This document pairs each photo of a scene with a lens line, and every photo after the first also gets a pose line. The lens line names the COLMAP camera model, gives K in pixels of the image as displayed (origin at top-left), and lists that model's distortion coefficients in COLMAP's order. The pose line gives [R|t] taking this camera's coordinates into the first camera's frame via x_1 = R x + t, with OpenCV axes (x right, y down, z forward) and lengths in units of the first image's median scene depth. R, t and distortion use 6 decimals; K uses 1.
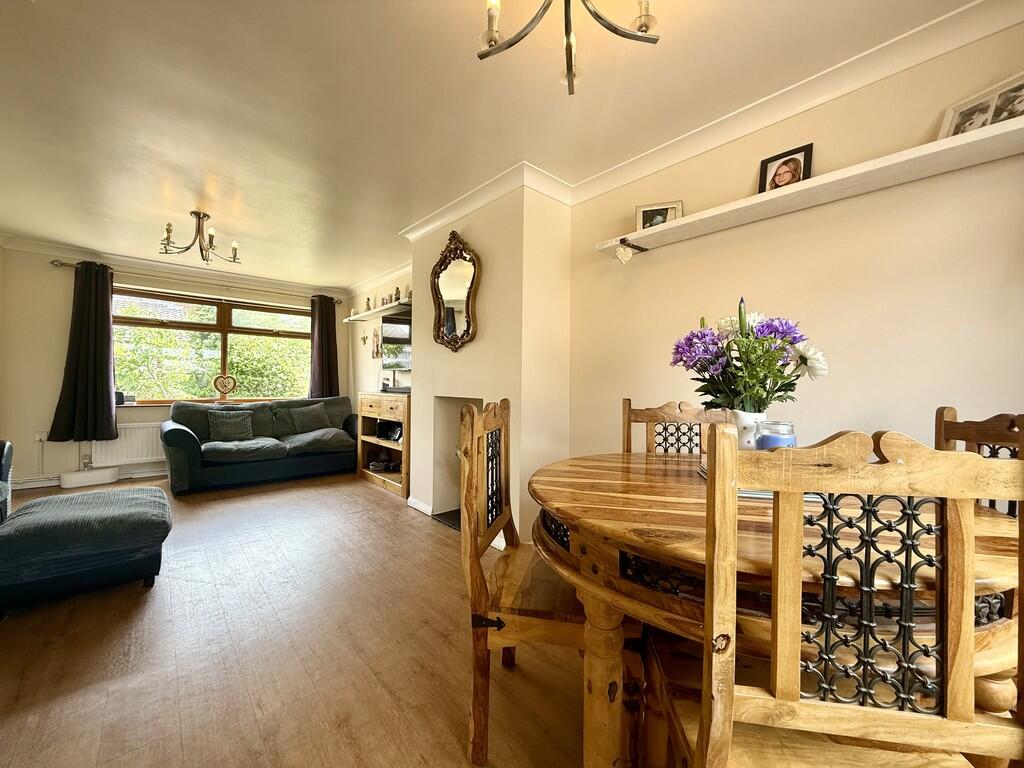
lens RADIAL K [[409.1, 0, 512.0], [0, 409.1, 384.0], [0, 0, 1]] dist [-0.000556, -0.000031]
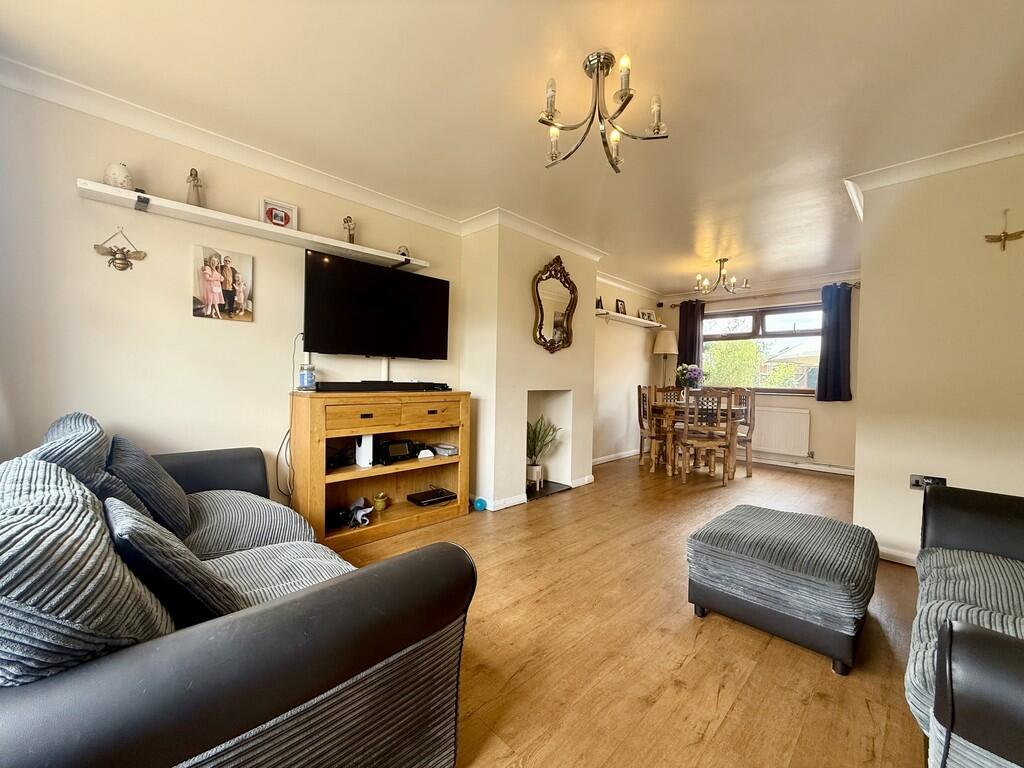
lens RADIAL K [[409.1, 0, 512.0], [0, 409.1, 384.0], [0, 0, 1]] dist [-0.000556, -0.000031]
pose [[-0.075483, -0.032942, 0.996603, -1.396135], [-0.014566, 0.999384, 0.031930, -0.022056], [-0.997041, -0.012106, -0.075917, 1.235176]]
